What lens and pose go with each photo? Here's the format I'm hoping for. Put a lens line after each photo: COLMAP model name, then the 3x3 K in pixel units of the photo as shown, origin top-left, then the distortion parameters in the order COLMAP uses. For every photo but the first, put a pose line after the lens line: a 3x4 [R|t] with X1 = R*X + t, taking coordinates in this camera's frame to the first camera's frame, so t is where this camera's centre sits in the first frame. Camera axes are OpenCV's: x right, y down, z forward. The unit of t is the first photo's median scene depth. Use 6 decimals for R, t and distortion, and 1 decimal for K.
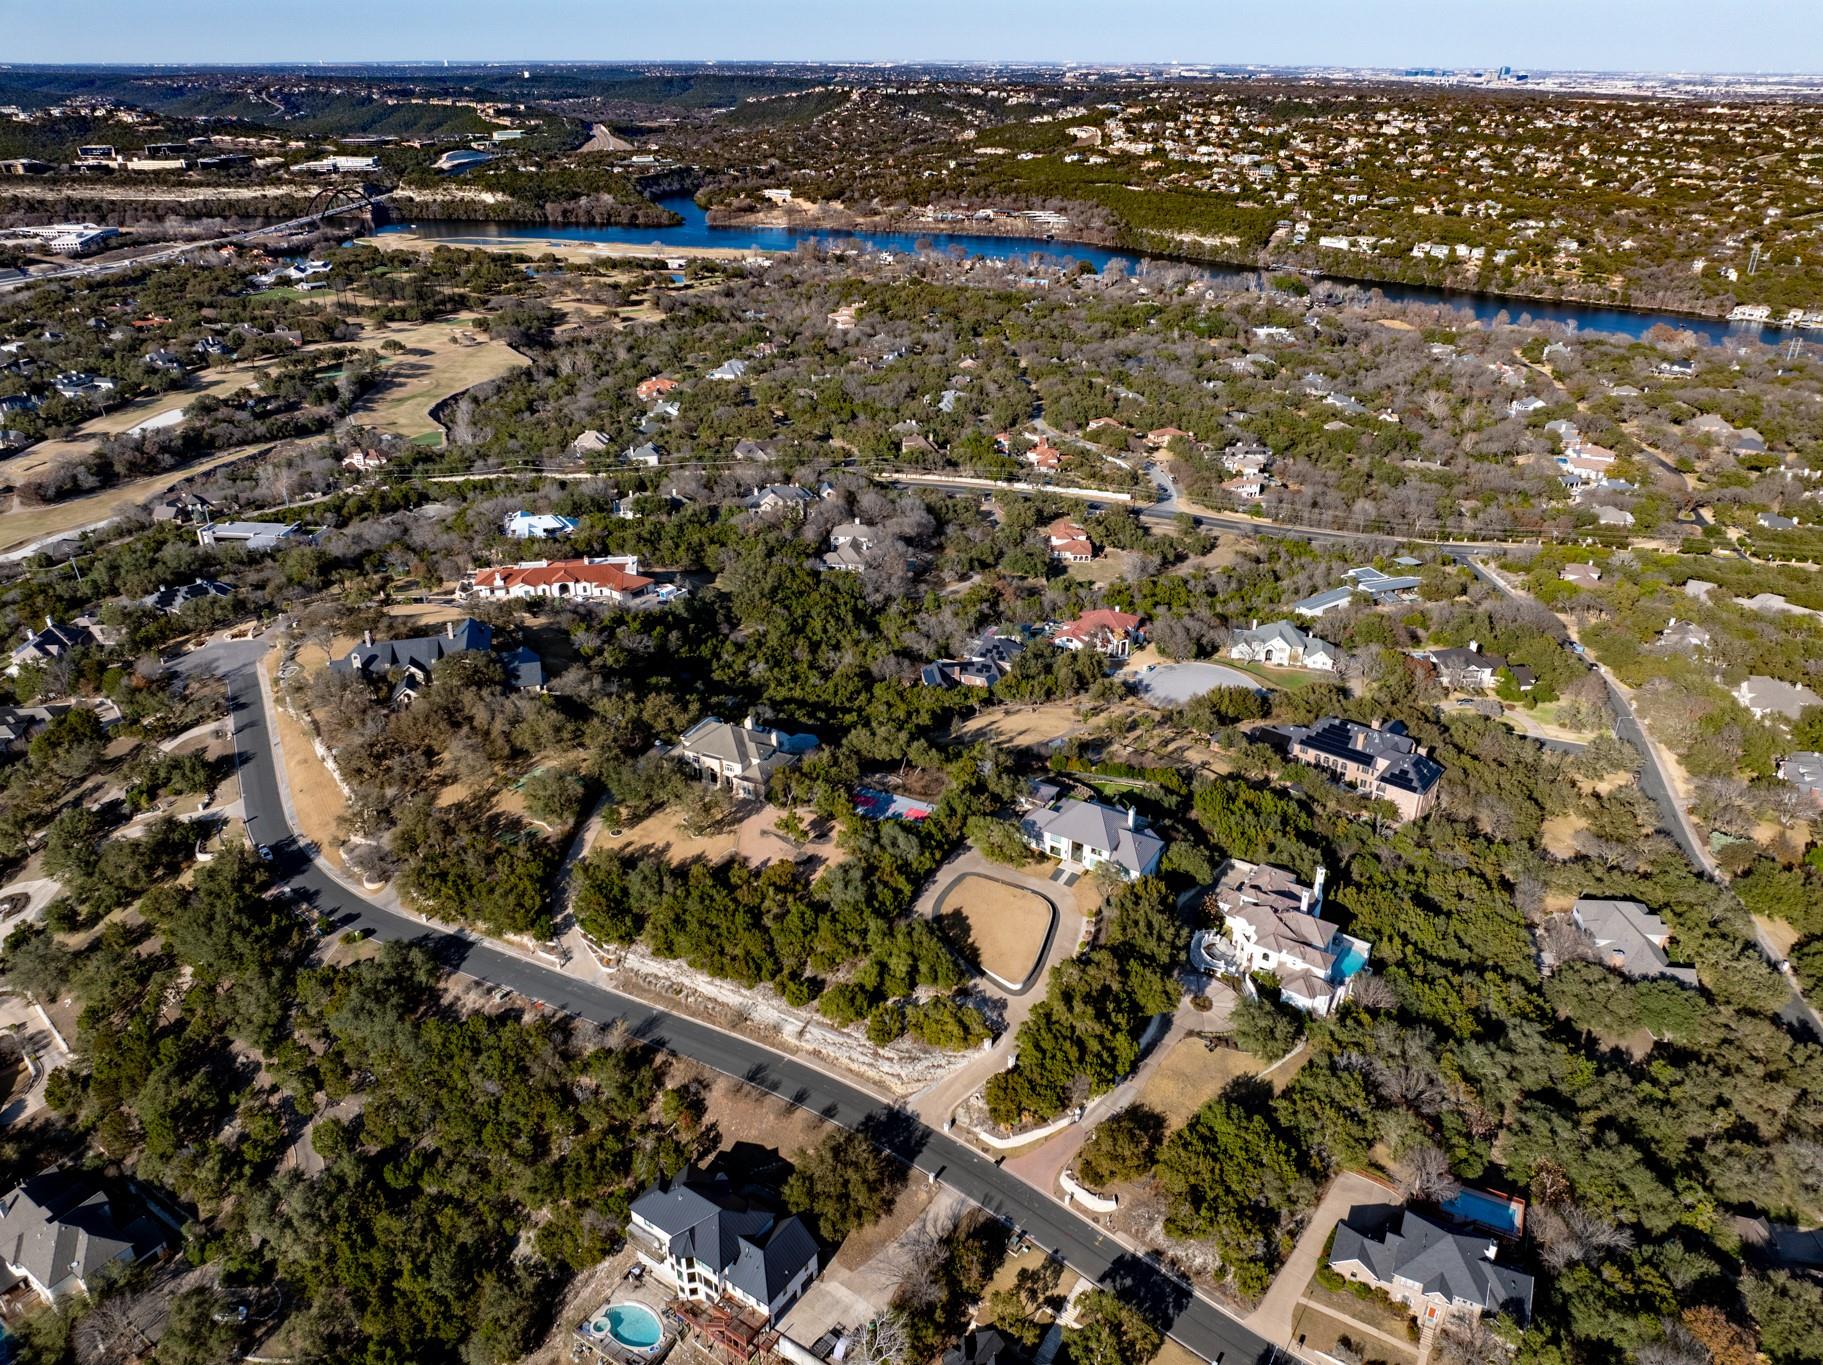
lens RADIAL K [[1265.4, 0, 911.5], [0, 1265.4, 682.5], [0, 0, 1]] dist [-0.058101, 0.038467]
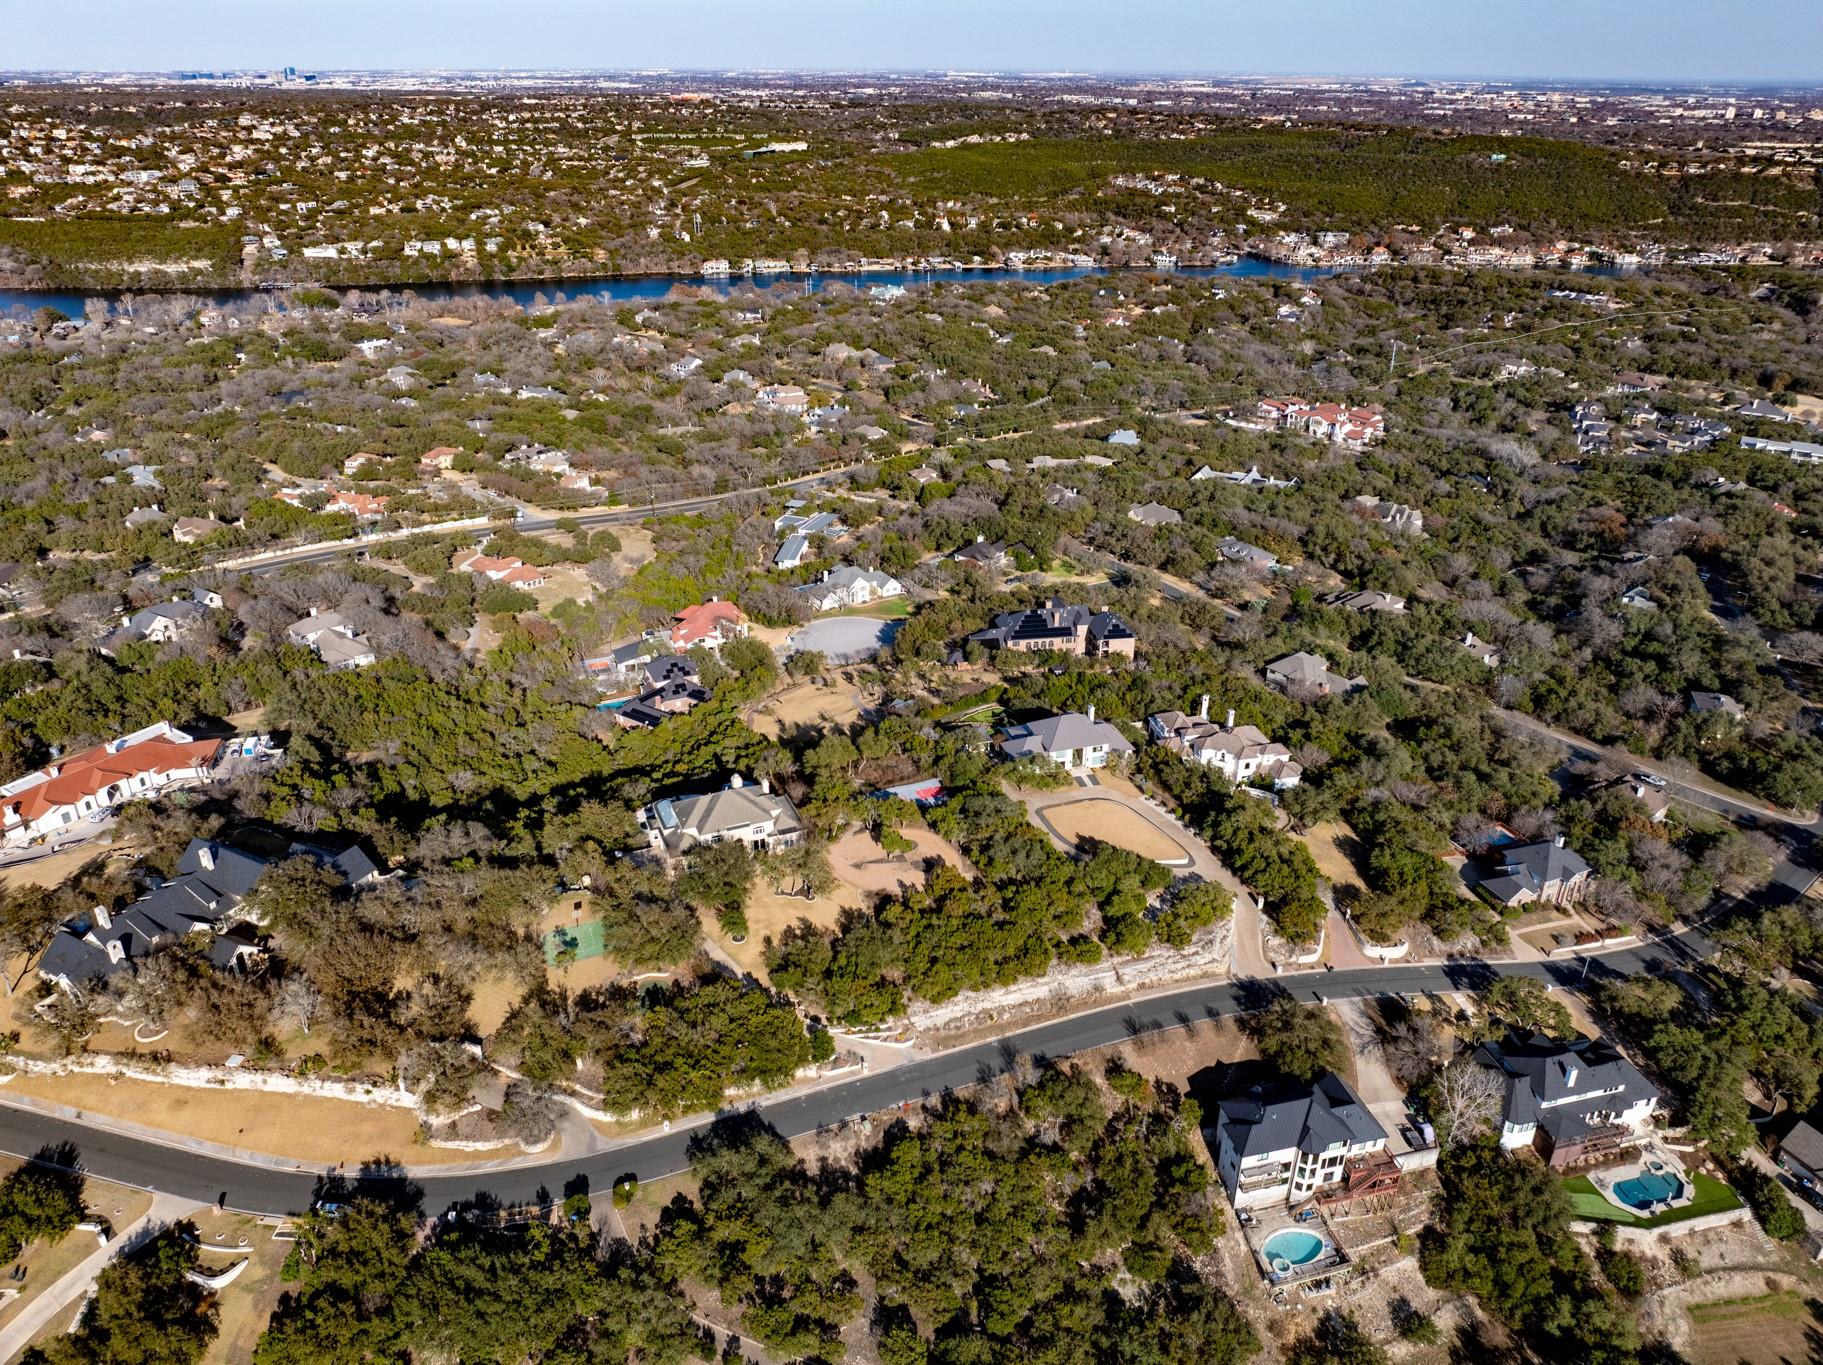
lens RADIAL K [[1265.4, 0, 911.5], [0, 1265.4, 682.5], [0, 0, 1]] dist [-0.058101, 0.038467]
pose [[0.675288, -0.329746, 0.659738, -0.130725], [0.329903, 0.935065, 0.129680, -0.023407], [-0.659659, 0.130078, 0.740223, 0.048925]]
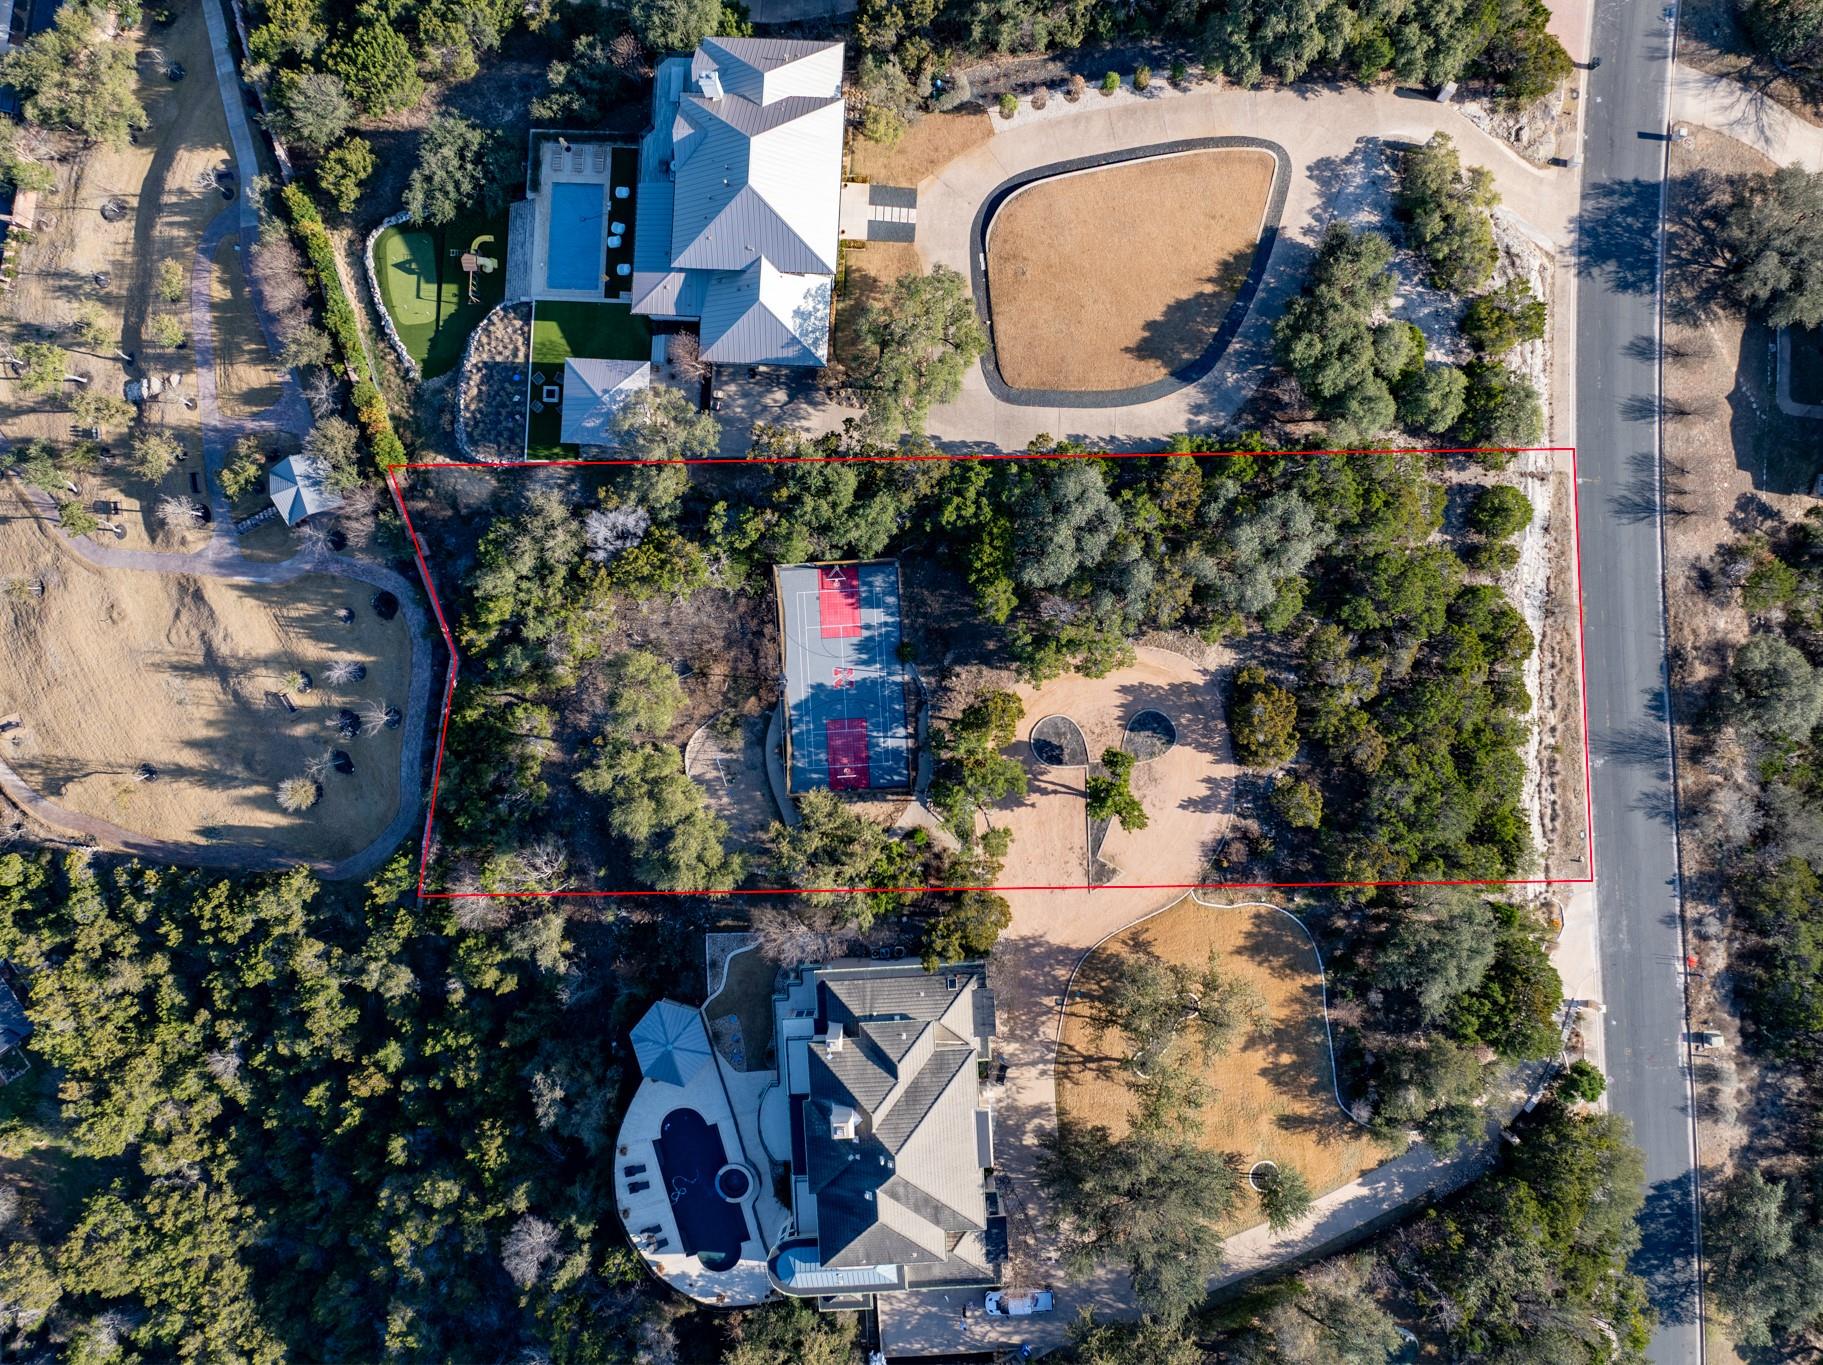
lens RADIAL K [[1265.4, 0, 911.5], [0, 1265.4, 682.5], [0, 0, 1]] dist [-0.058101, 0.038467]
pose [[-0.478591, -0.877981, -0.010037, -0.004747], [0.379723, -0.217269, 0.899224, -0.053045], [-0.791682, 0.426549, 0.437373, 0.163154]]
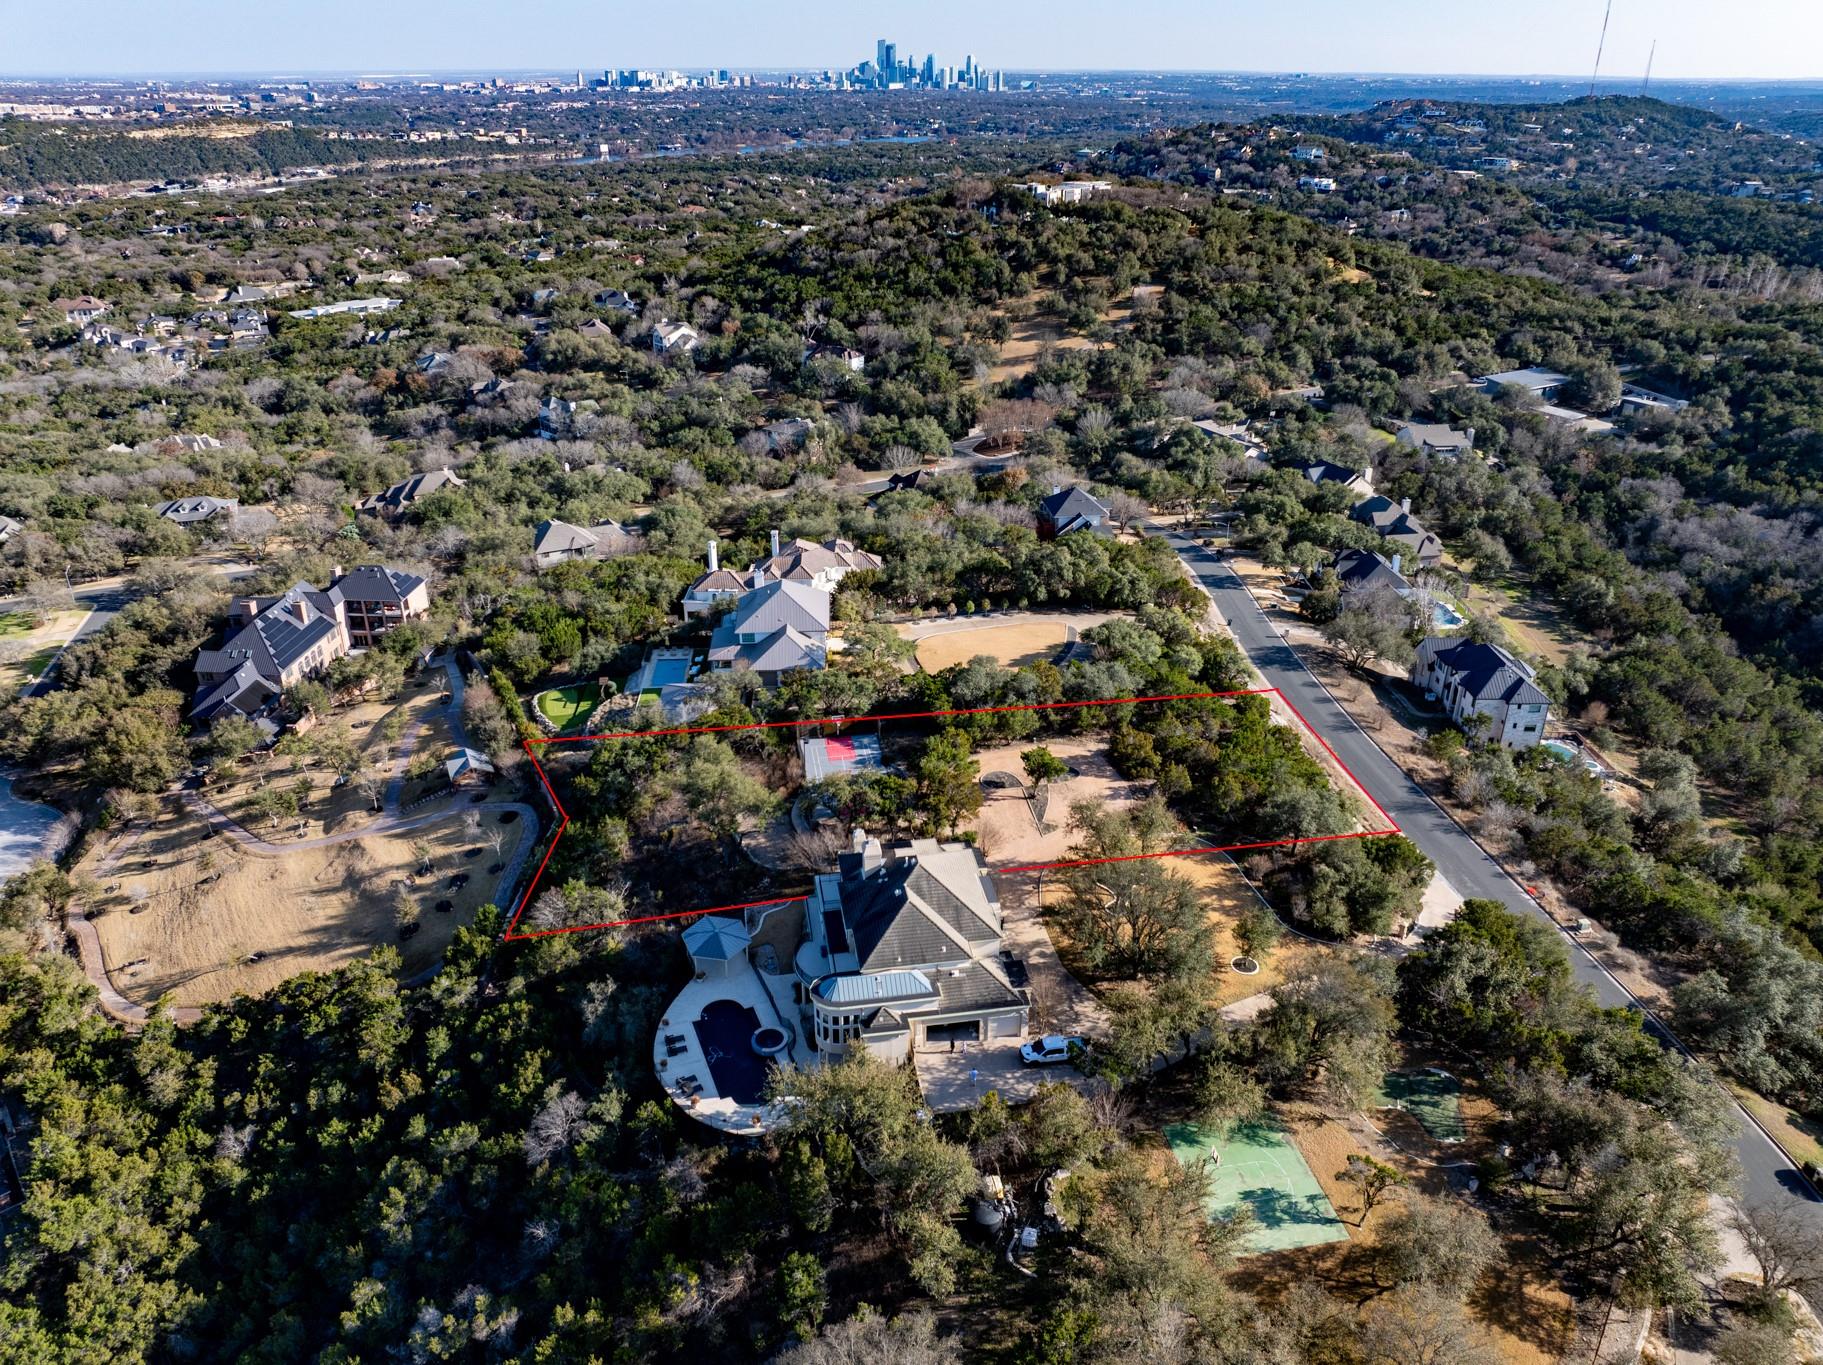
lens RADIAL K [[1265.4, 0, 911.5], [0, 1265.4, 682.5], [0, 0, 1]] dist [-0.058101, 0.038467]
pose [[-0.569243, -0.382148, 0.727960, -0.090394], [0.345750, 0.692048, 0.633662, -0.059508], [-0.745935, 0.612400, -0.261816, 0.224261]]
